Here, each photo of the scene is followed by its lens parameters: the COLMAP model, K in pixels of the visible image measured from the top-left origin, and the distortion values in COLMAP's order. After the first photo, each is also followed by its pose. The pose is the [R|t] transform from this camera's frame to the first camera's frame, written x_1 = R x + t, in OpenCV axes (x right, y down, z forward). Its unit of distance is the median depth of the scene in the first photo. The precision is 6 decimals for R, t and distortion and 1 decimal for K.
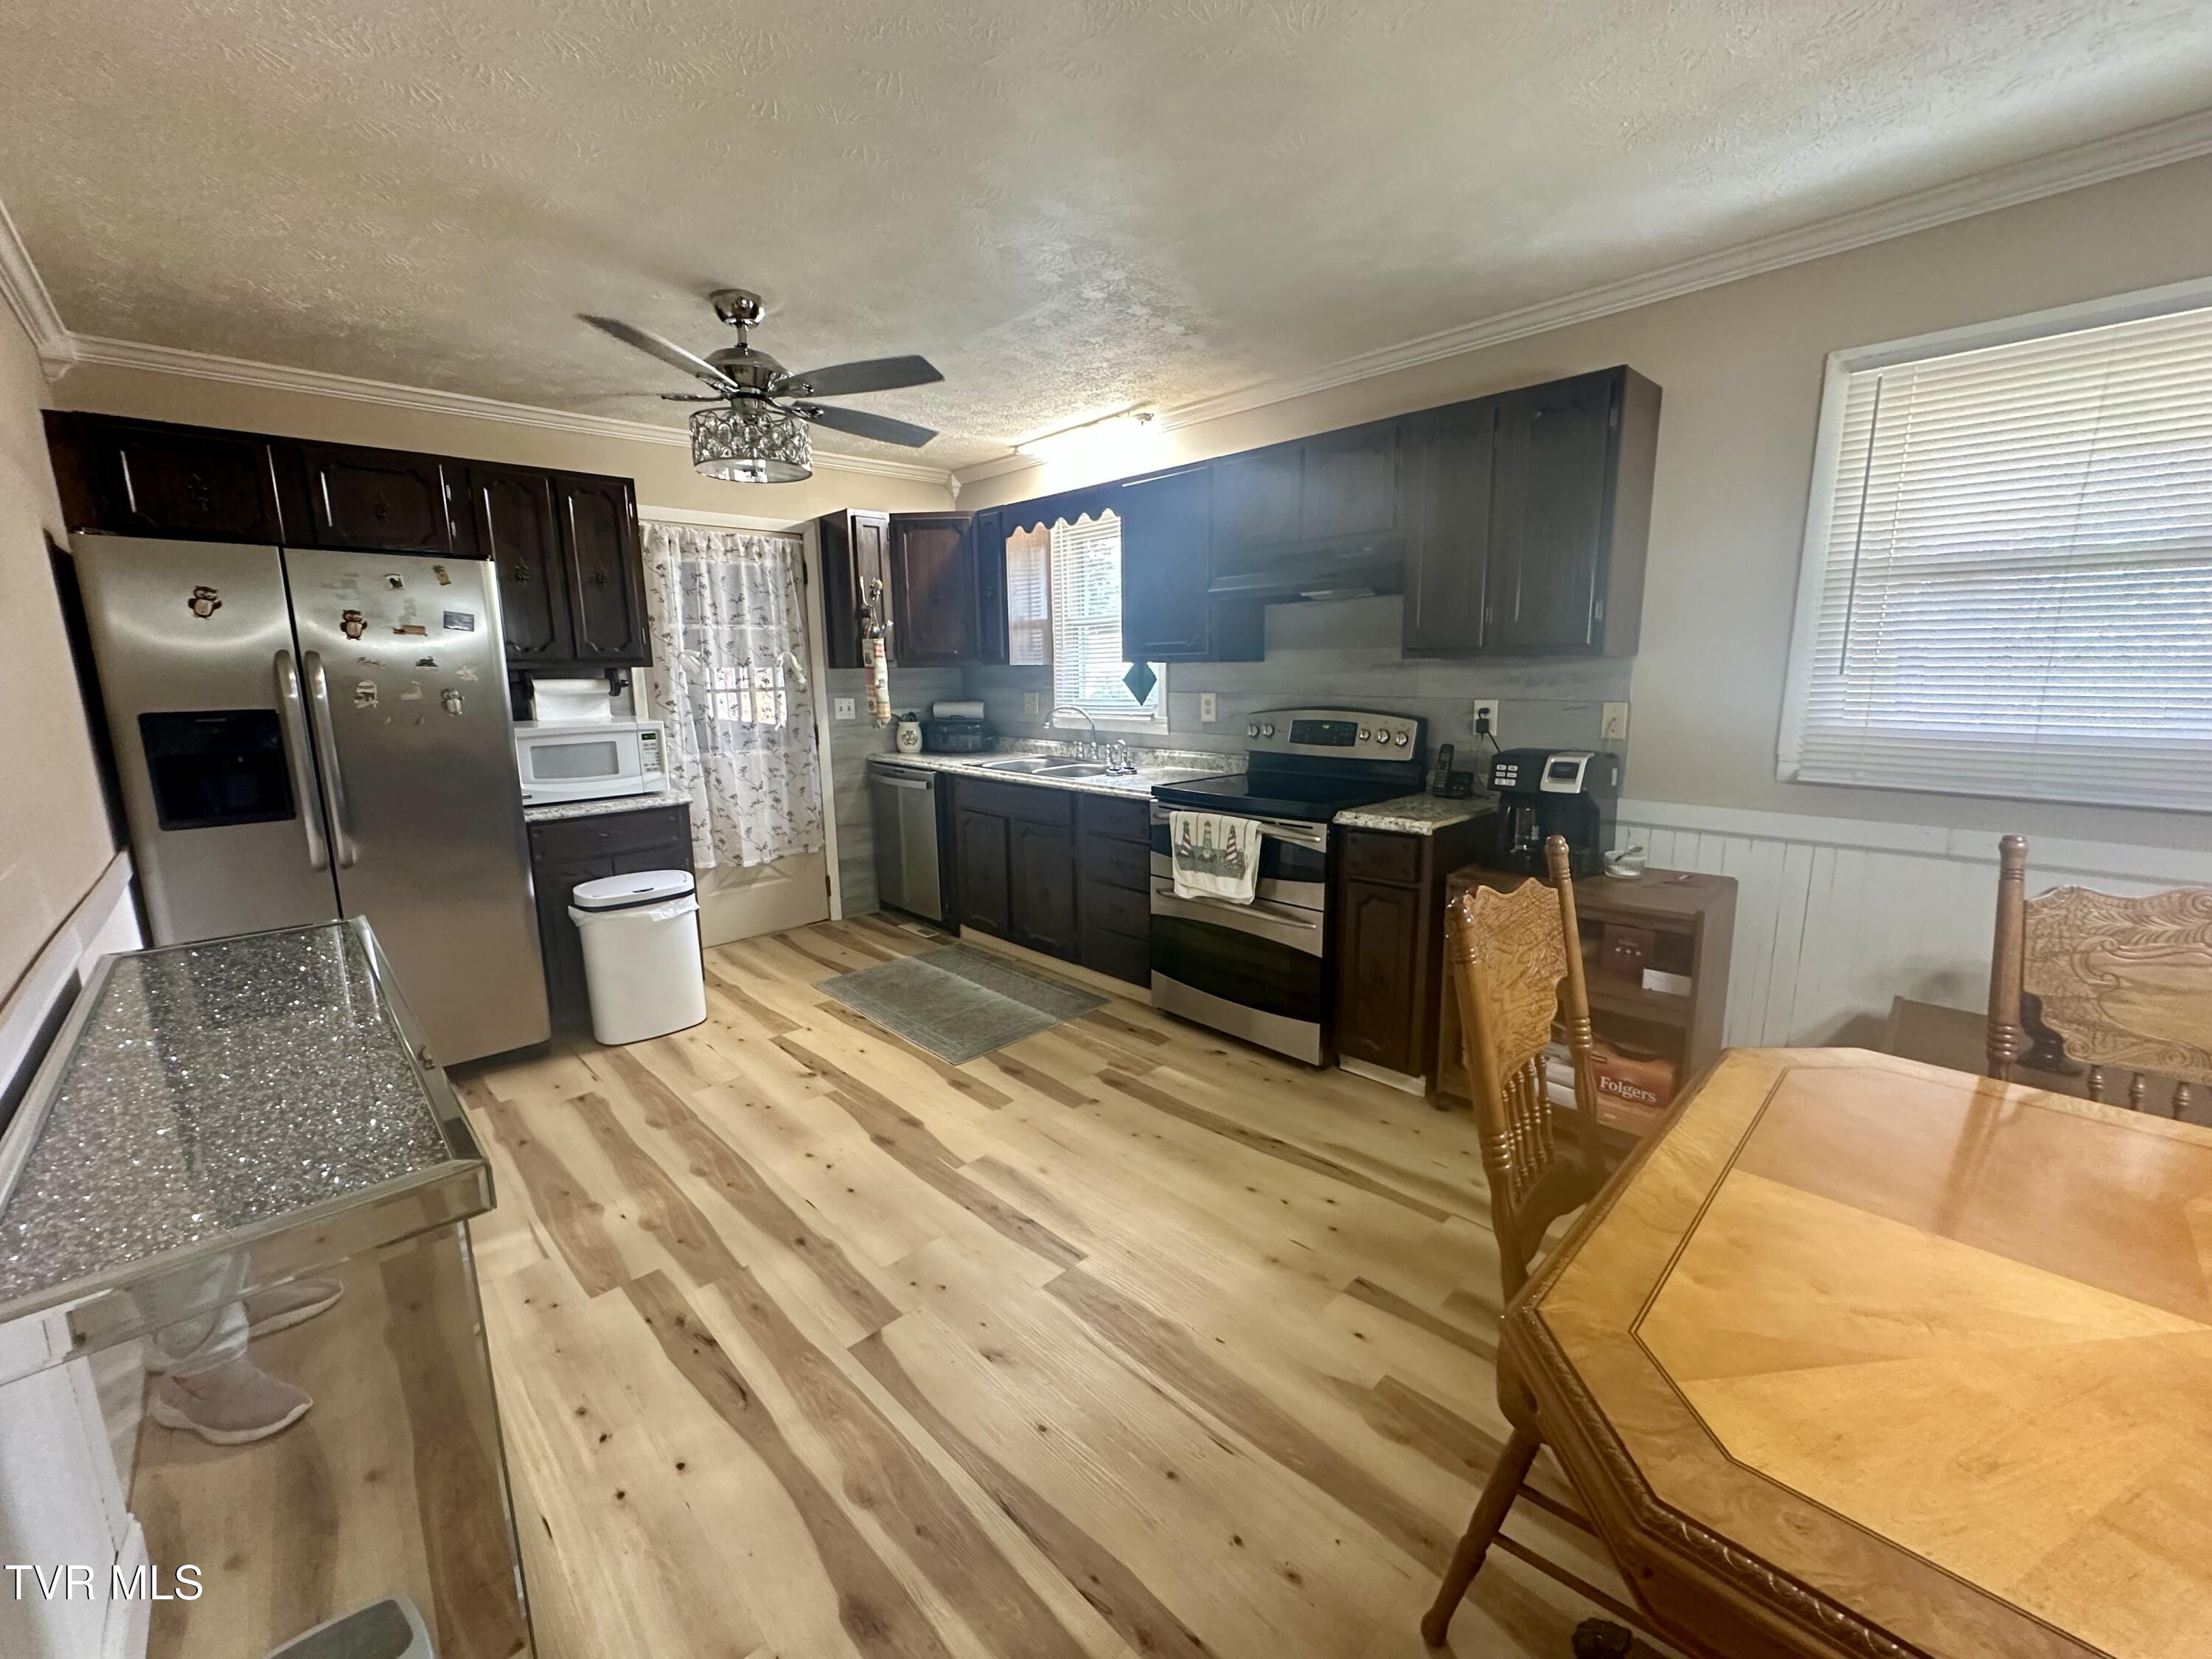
lens RADIAL K [[888.5, 0, 1106.0], [0, 888.5, 829.5], [0, 0, 1]] dist [0.003002, -0.000013]
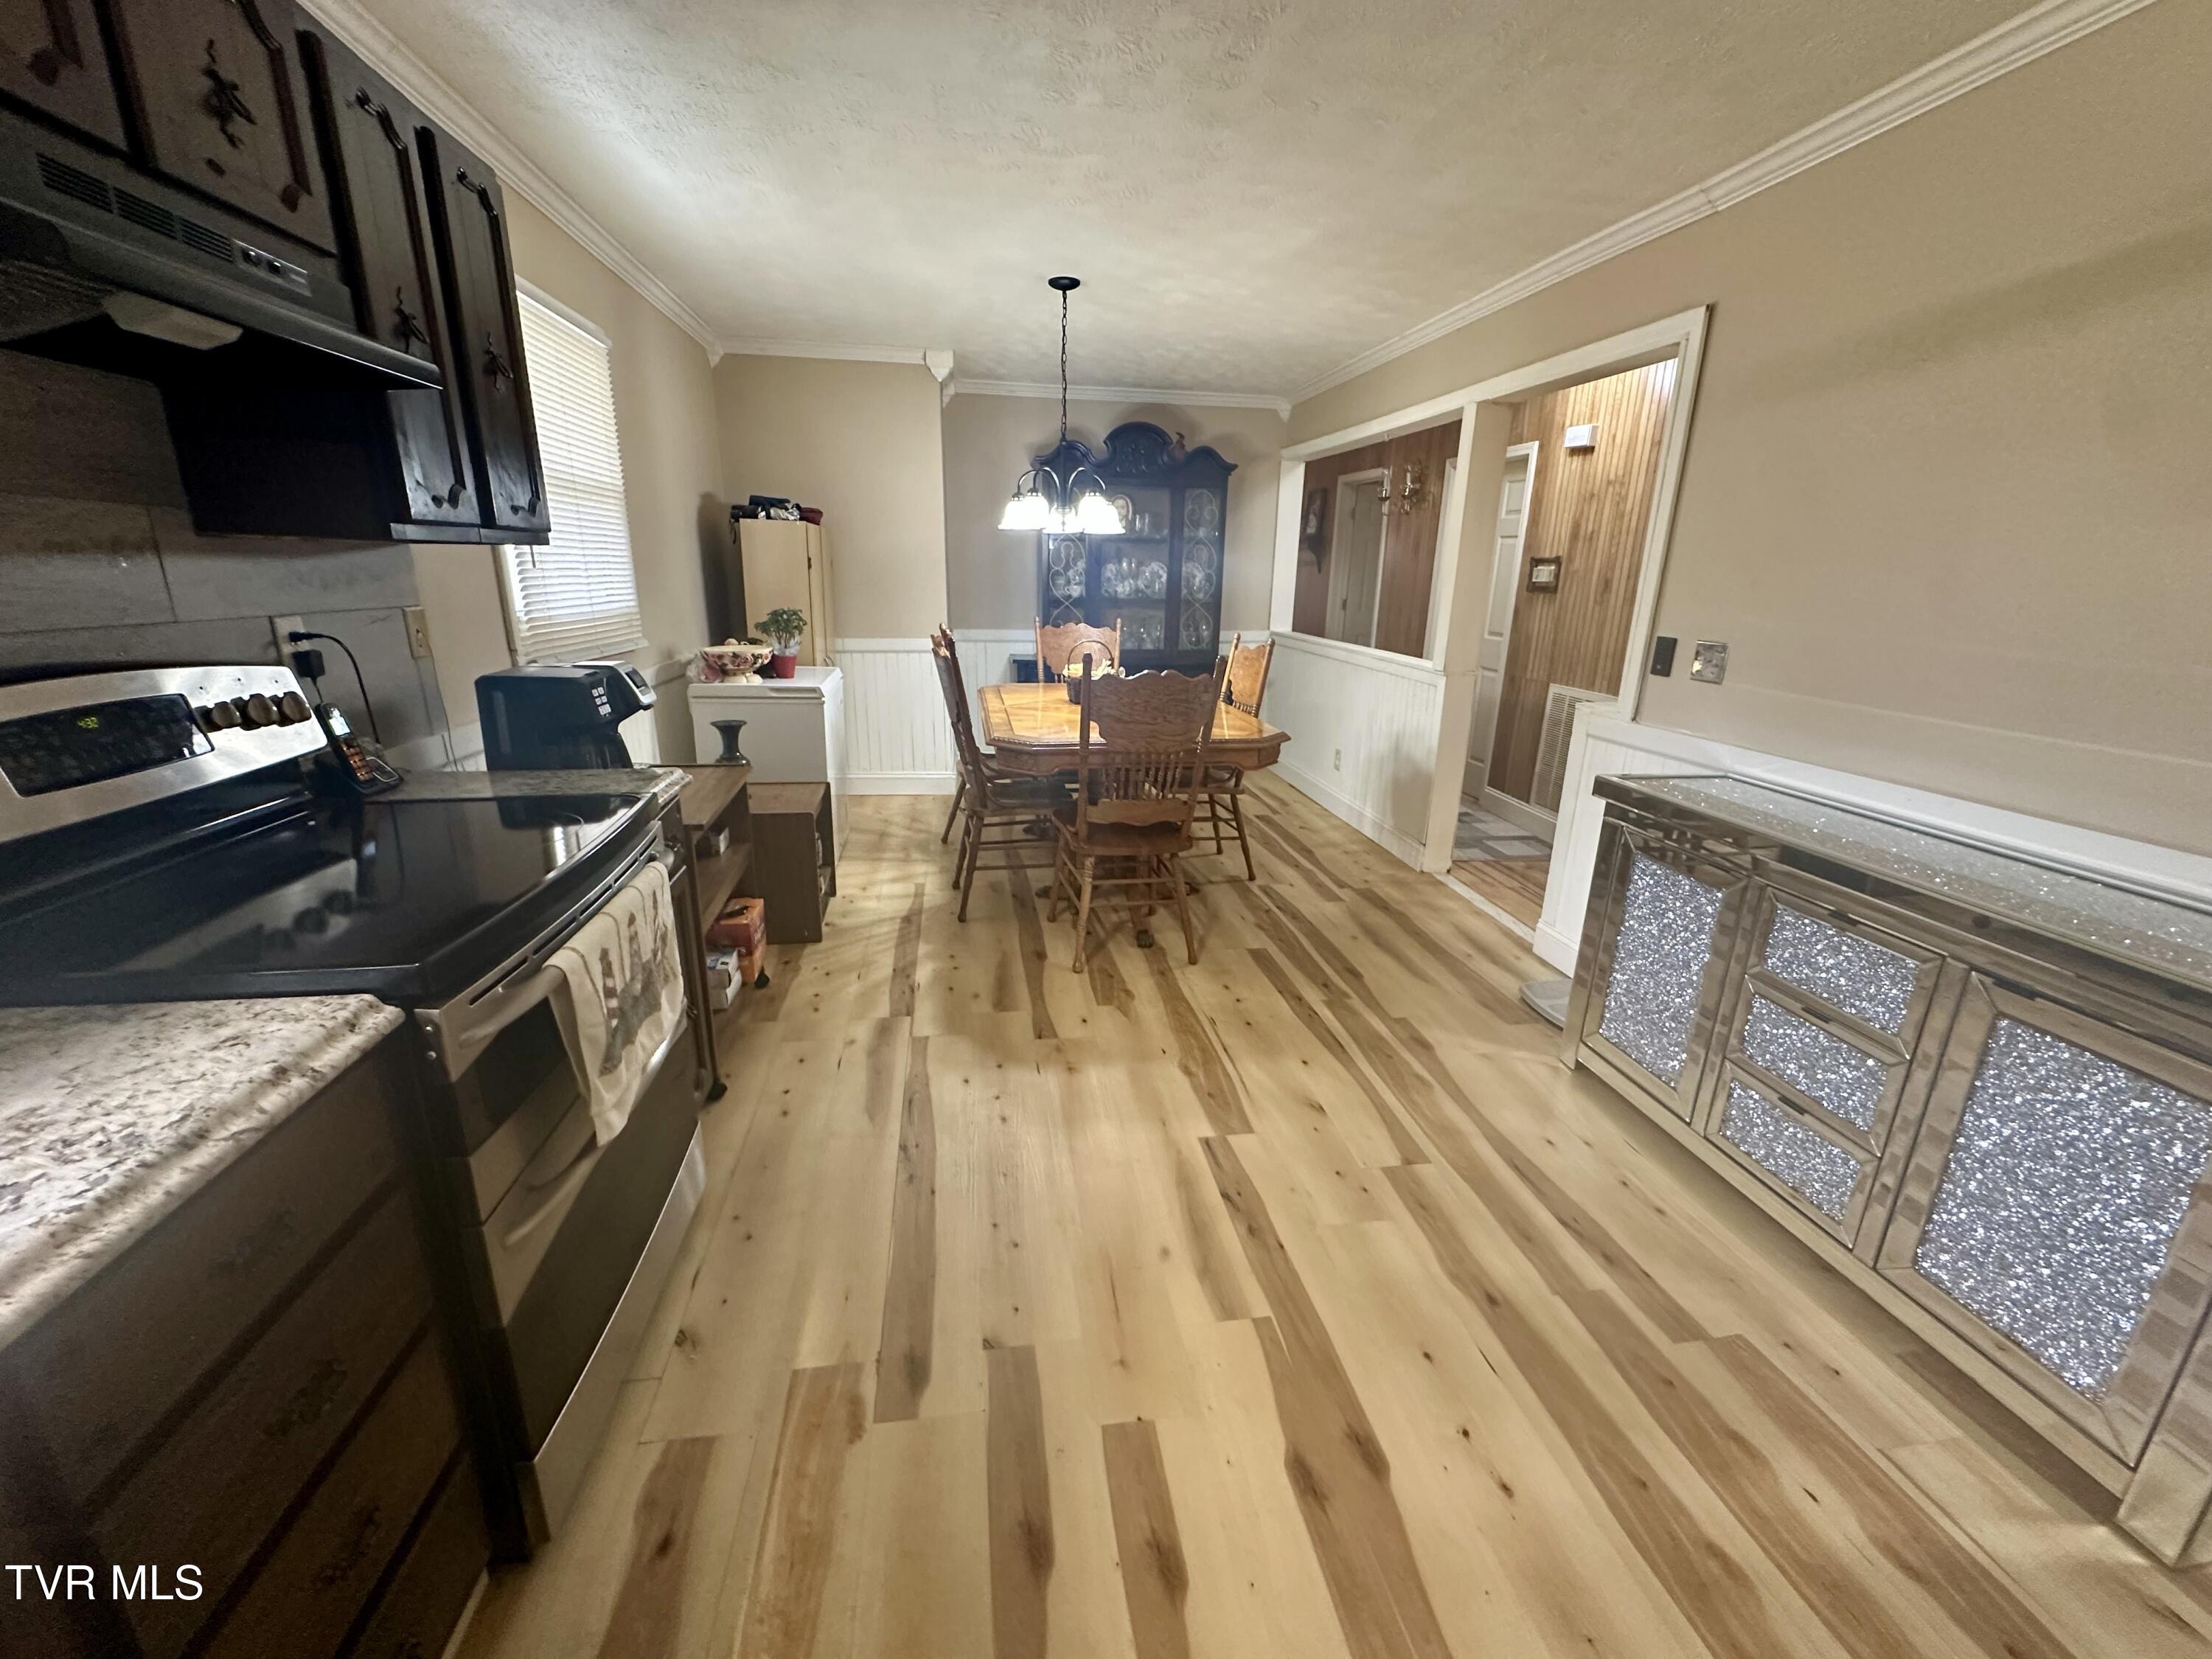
lens RADIAL K [[882.5, 0, 1104.9], [0, 882.5, 828.8], [0, 0, 1]] dist [-0.002938, -0.000252]
pose [[-0.817314, -0.164620, 0.552176, -0.315291], [0.097560, 0.904944, 0.414196, -0.208056], [-0.567873, 0.392399, -0.723563, 1.187148]]
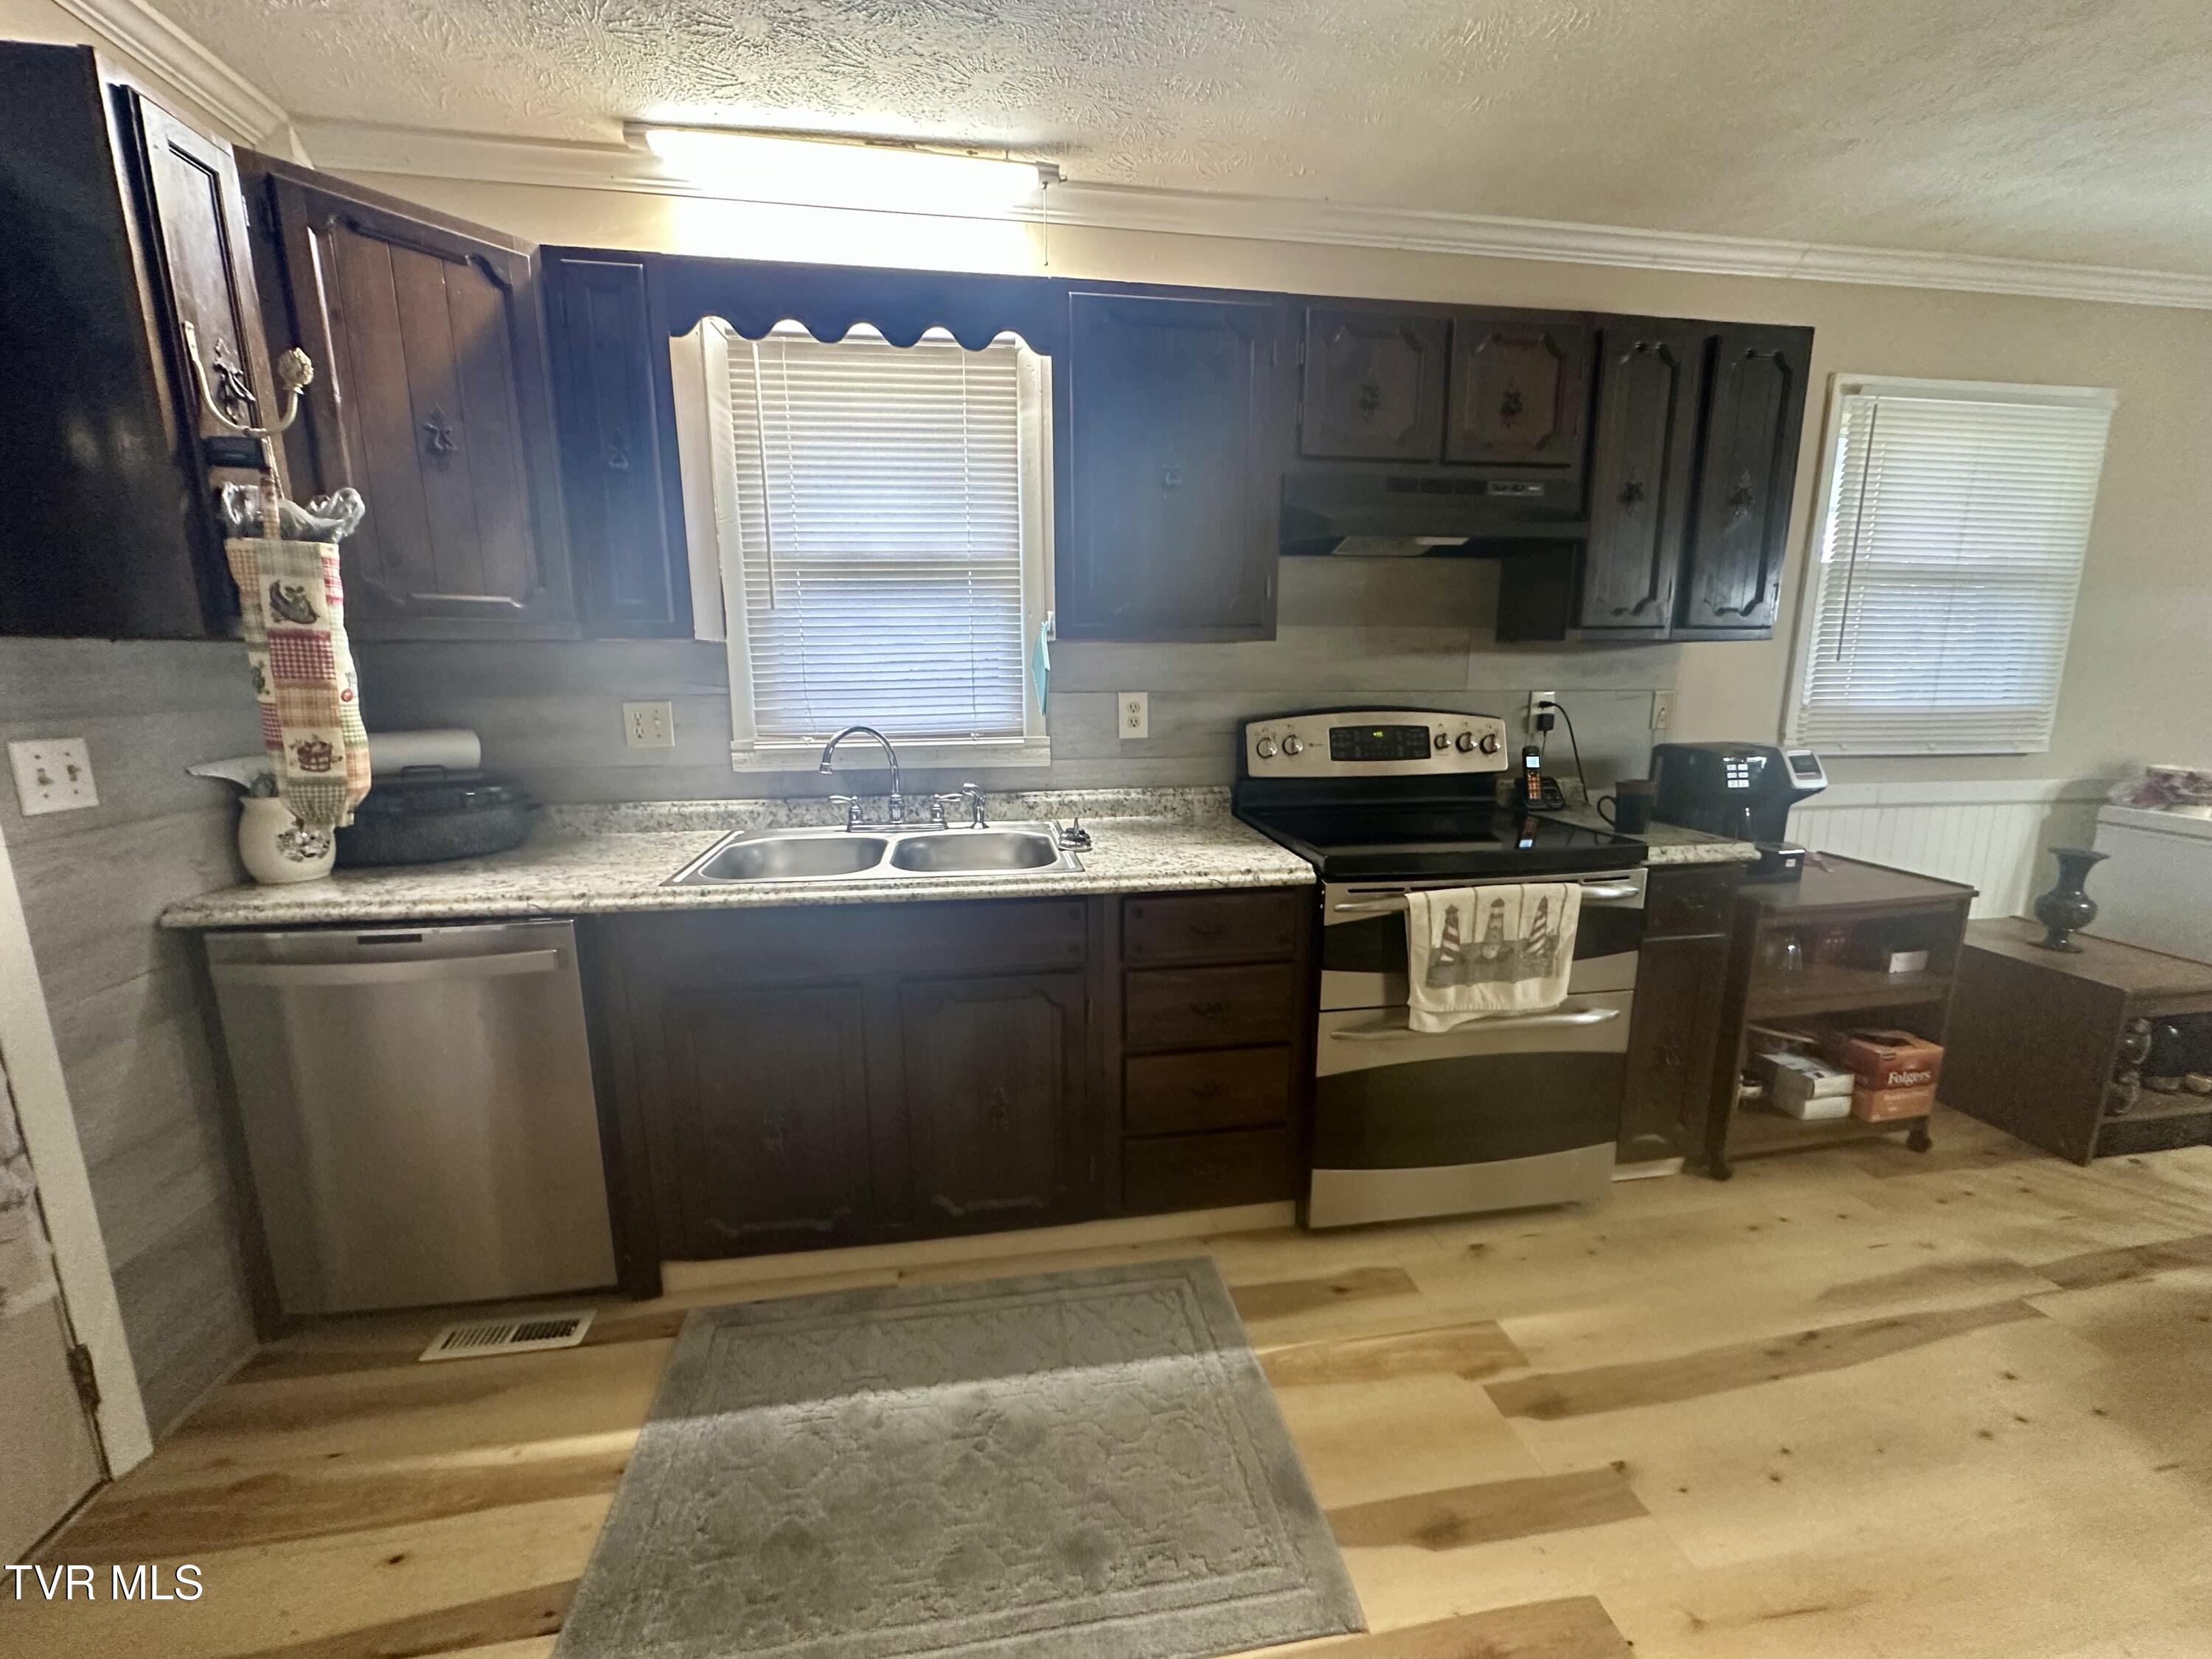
lens RADIAL K [[882.5, 0, 1104.9], [0, 882.5, 828.8], [0, 0, 1]] dist [-0.002938, -0.000252]
pose [[0.570754, -0.143619, 0.808463, -0.529197], [0.144725, 0.986766, 0.073122, -0.142049], [-0.808266, 0.075270, 0.583986, 0.878312]]
